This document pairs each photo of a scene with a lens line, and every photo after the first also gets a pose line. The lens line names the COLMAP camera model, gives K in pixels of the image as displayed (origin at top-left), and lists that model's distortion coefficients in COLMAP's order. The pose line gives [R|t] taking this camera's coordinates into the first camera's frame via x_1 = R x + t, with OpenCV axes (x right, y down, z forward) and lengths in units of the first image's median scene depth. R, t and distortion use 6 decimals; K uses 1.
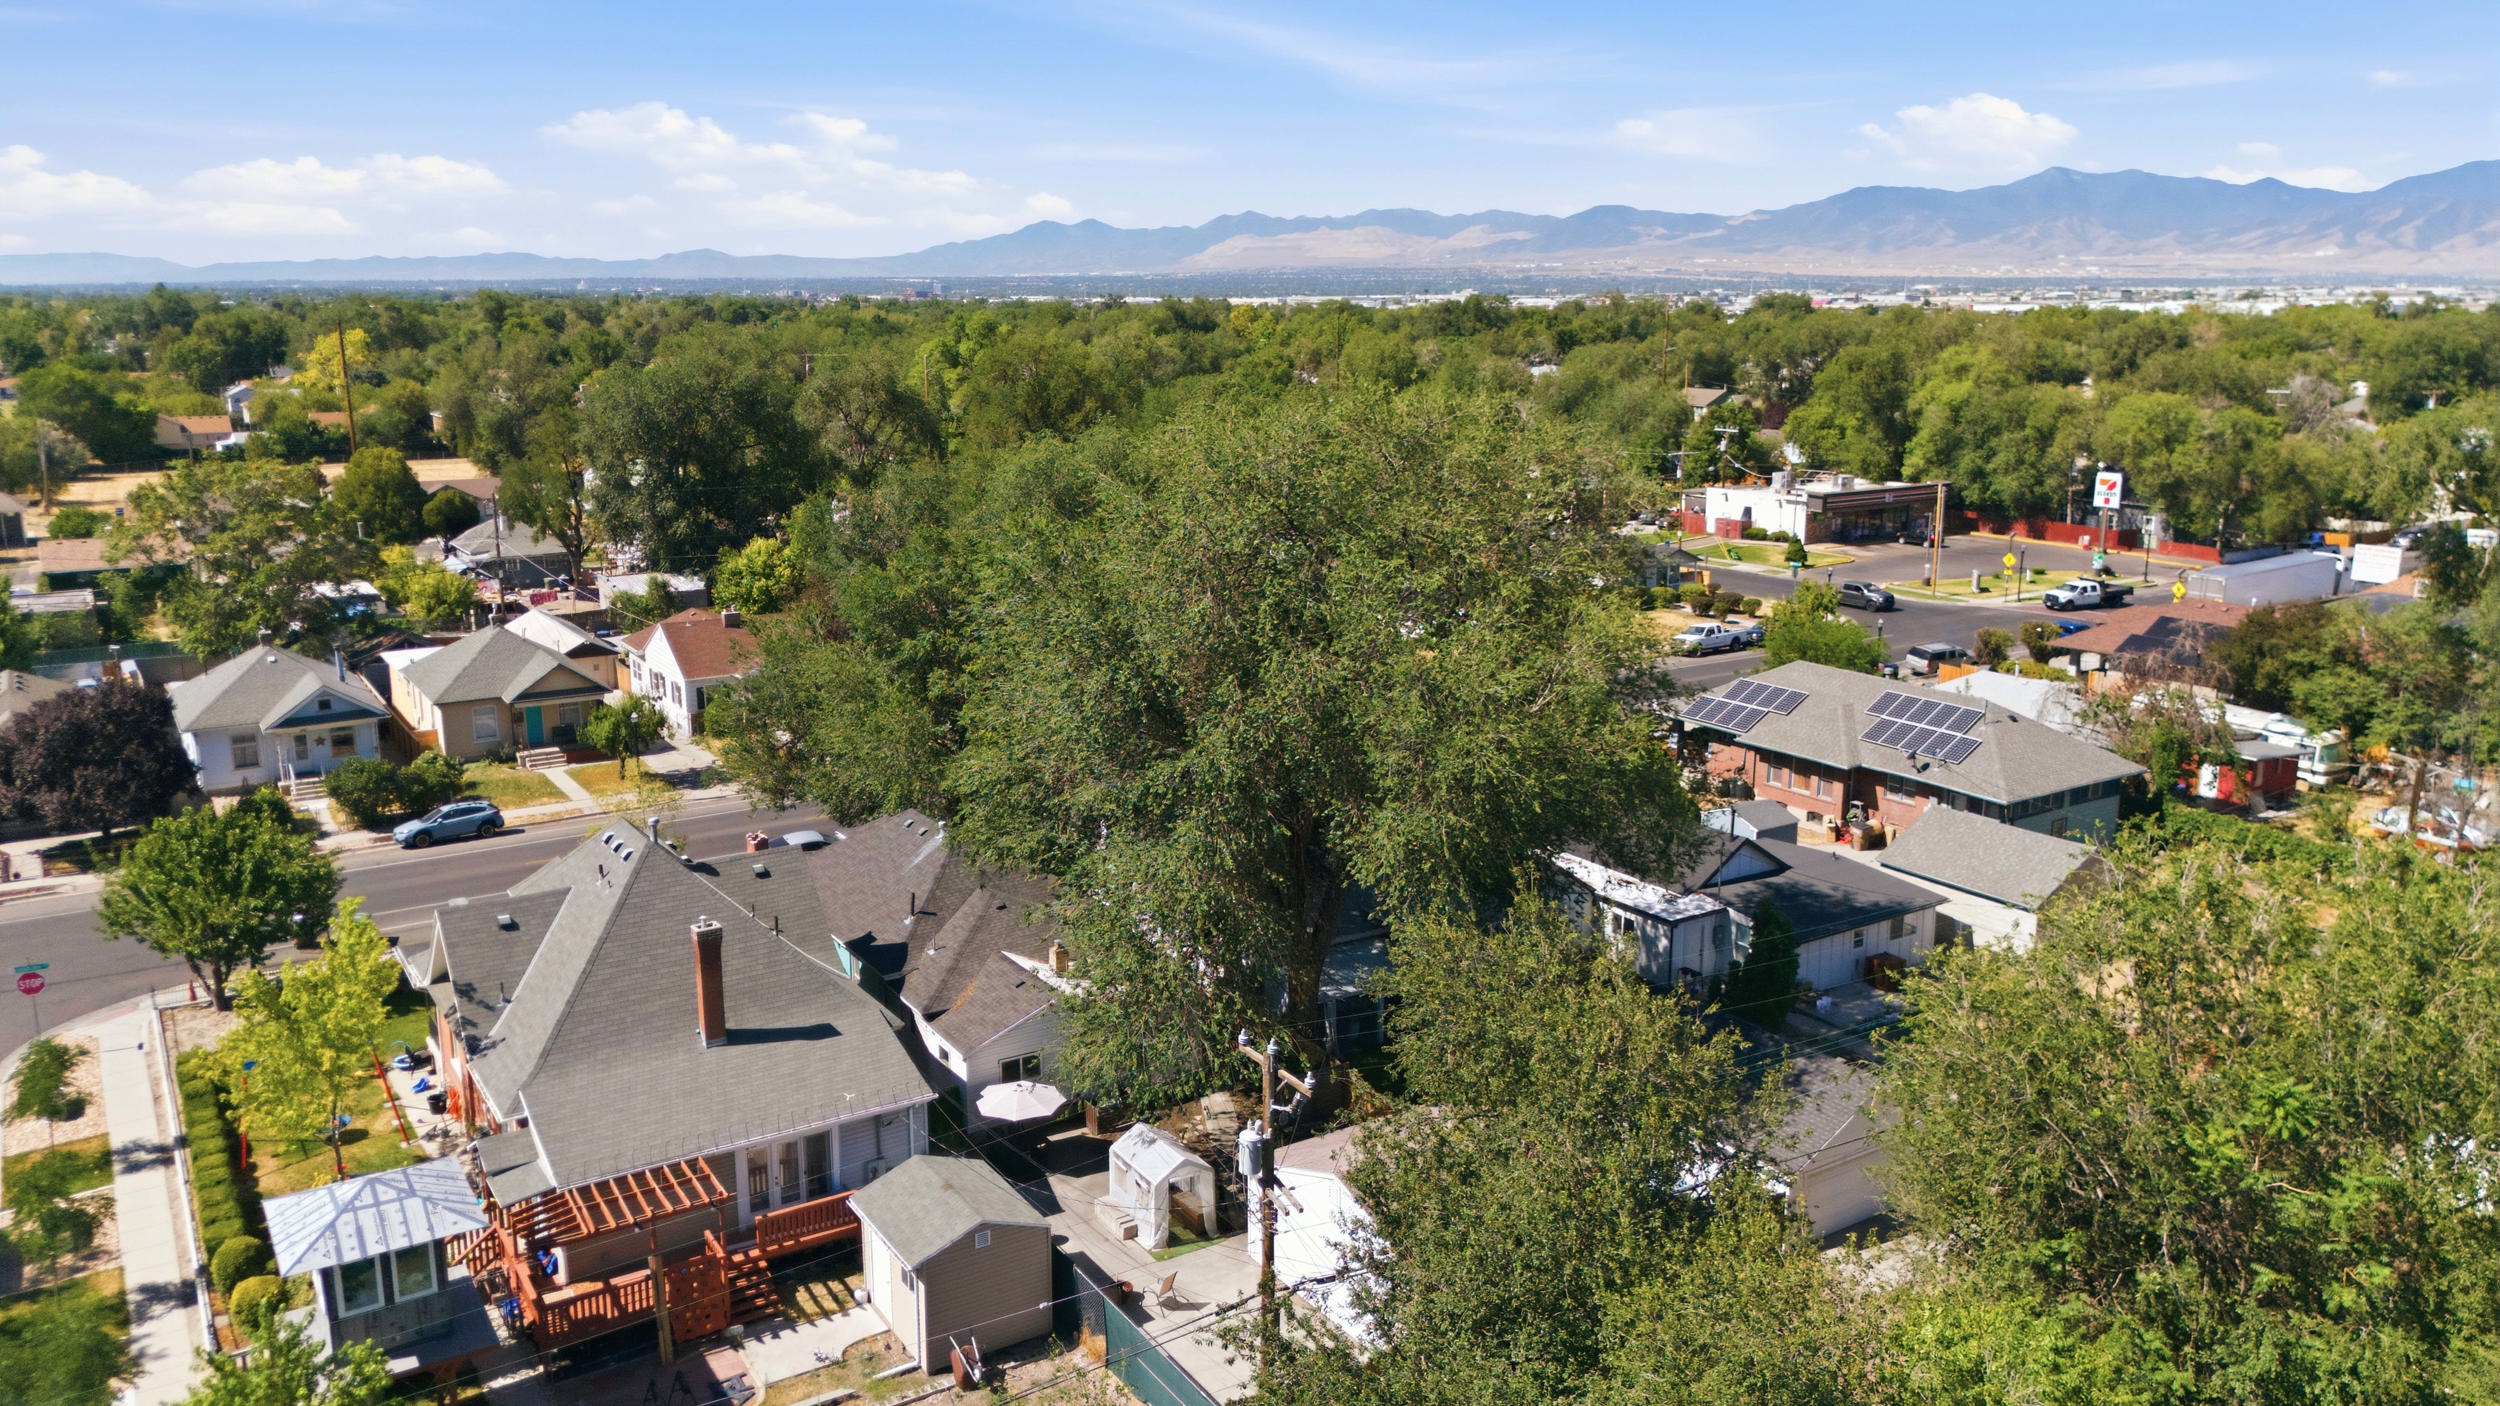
lens RADIAL K [[1843.1, 0, 1260.0], [0, 1843.1, 700.0], [0, 0, 1]] dist [0.066917, -0.039434]
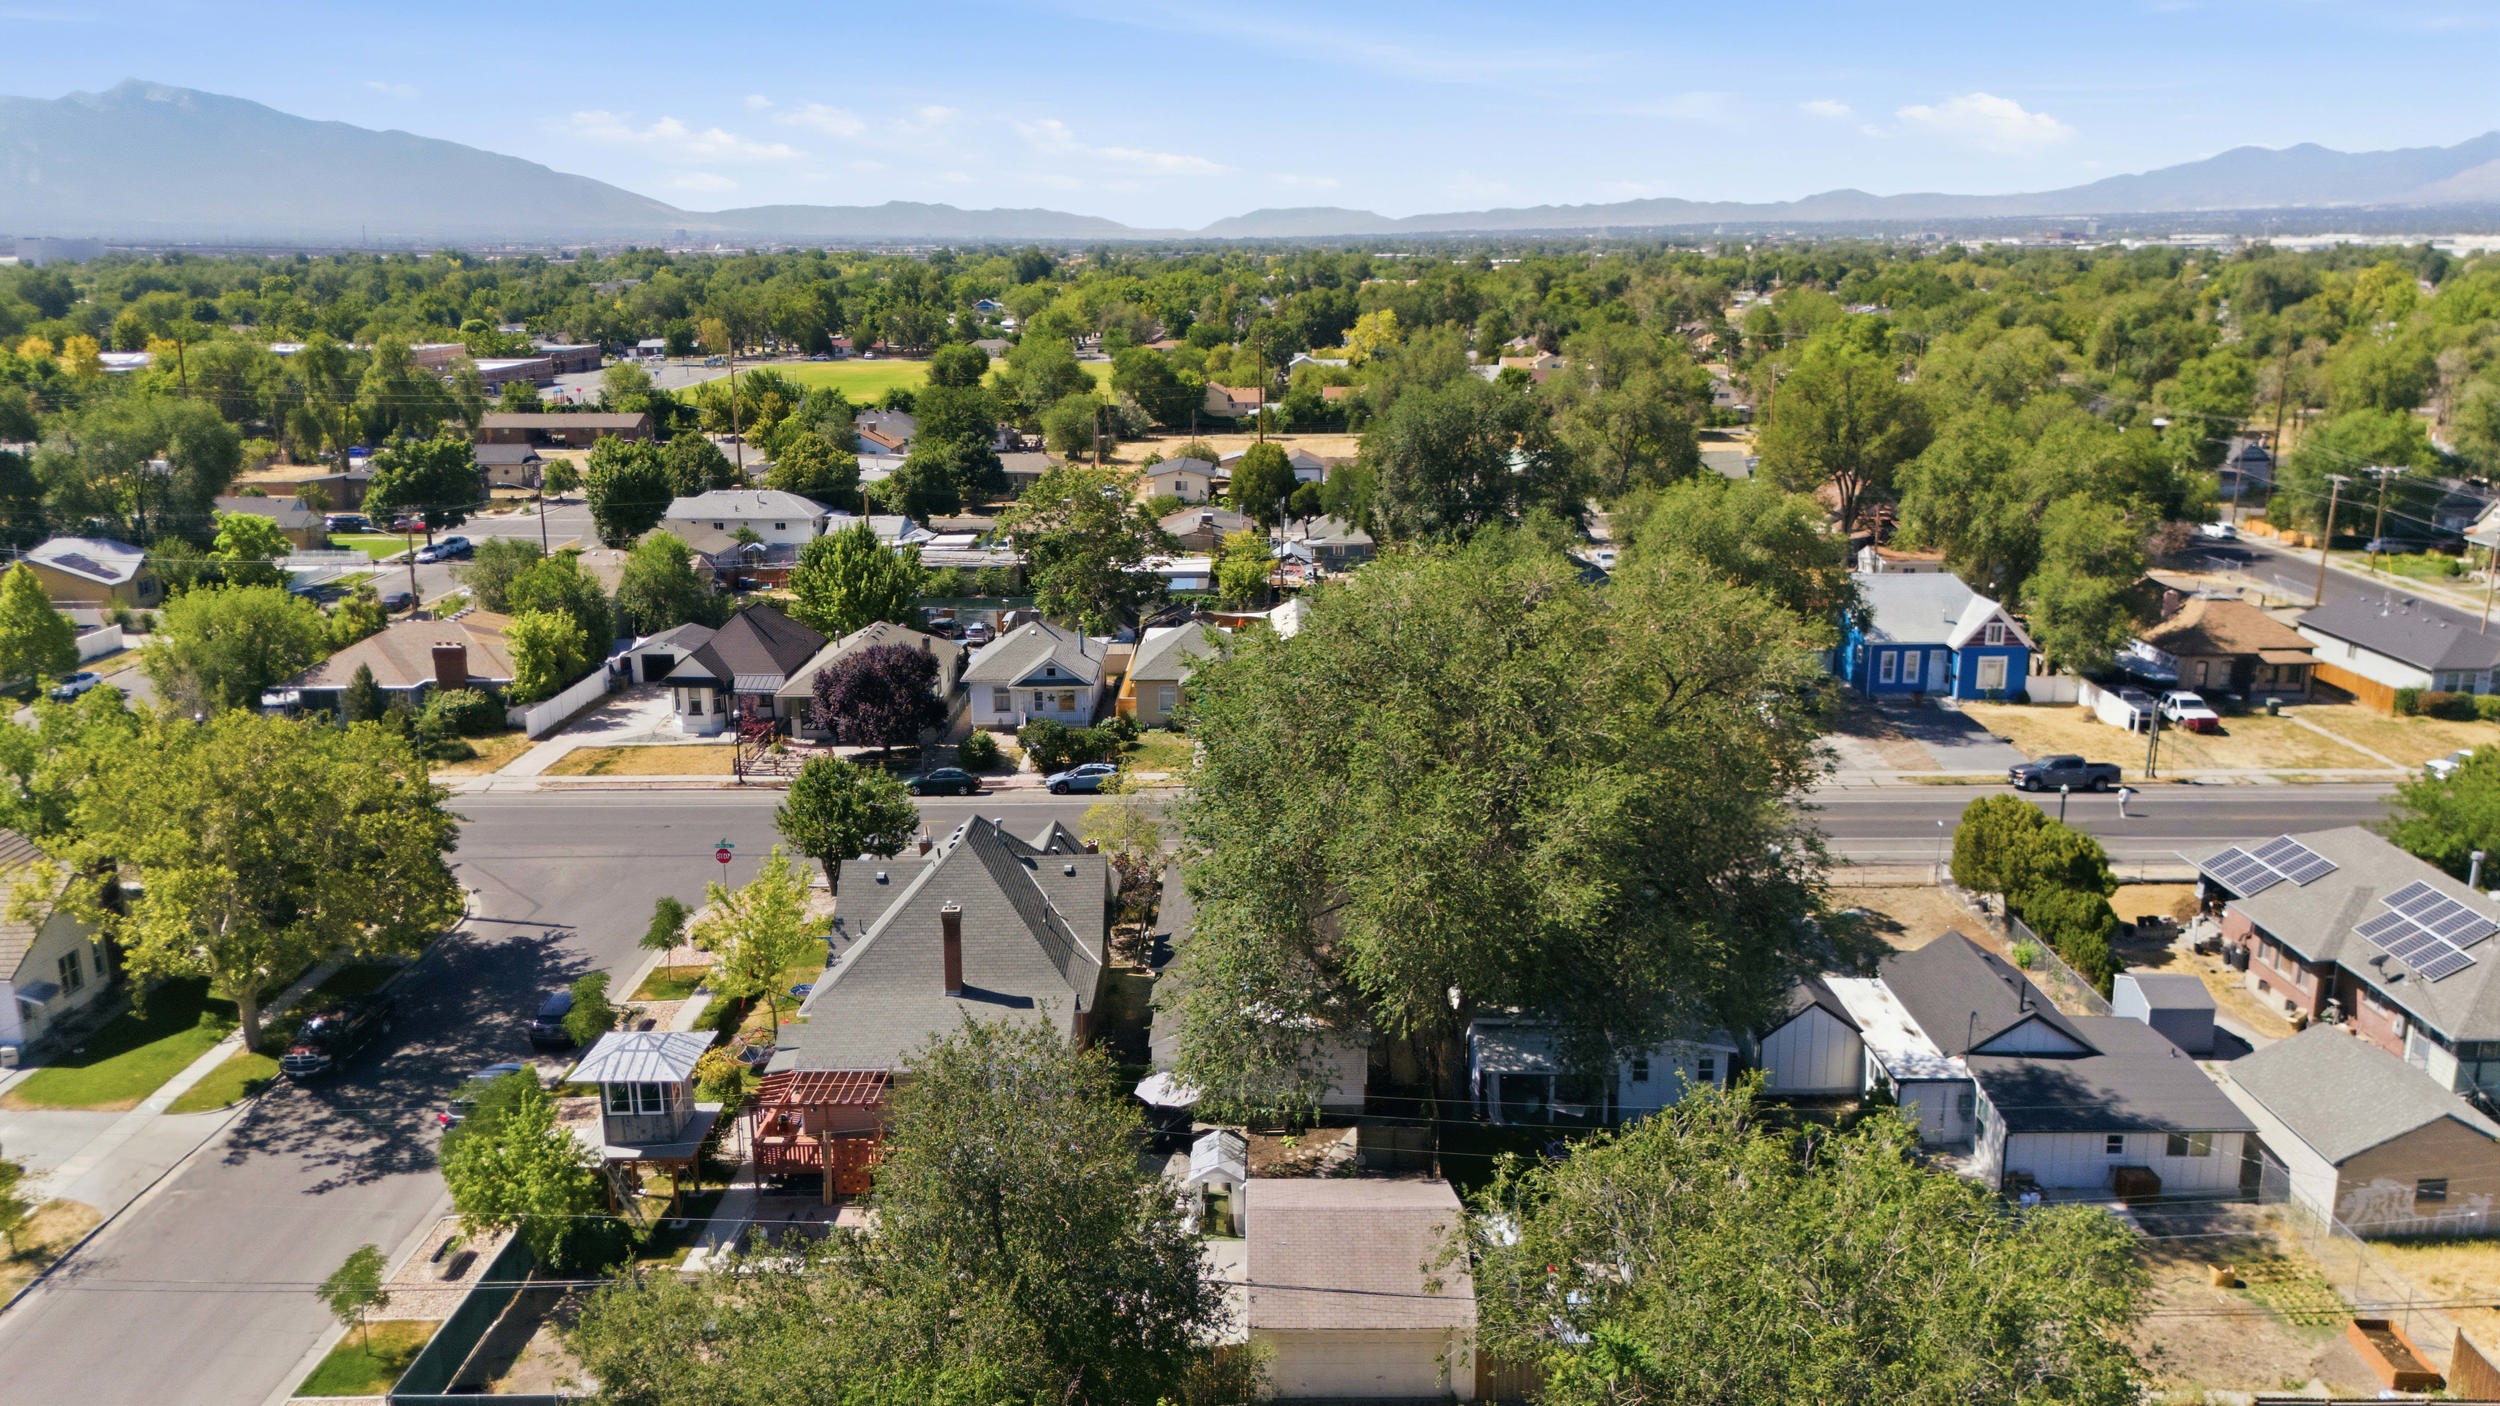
lens RADIAL K [[1843.1, 0, 1245.9], [0, 1843.1, 710.9], [0, 0, 1]] dist [0.066917, -0.039434]
pose [[0.834536, 0.131579, -0.535011, 0.339469], [-0.113156, 0.991296, 0.067289, -0.079729], [0.539208, 0.004385, 0.842161, -0.019538]]
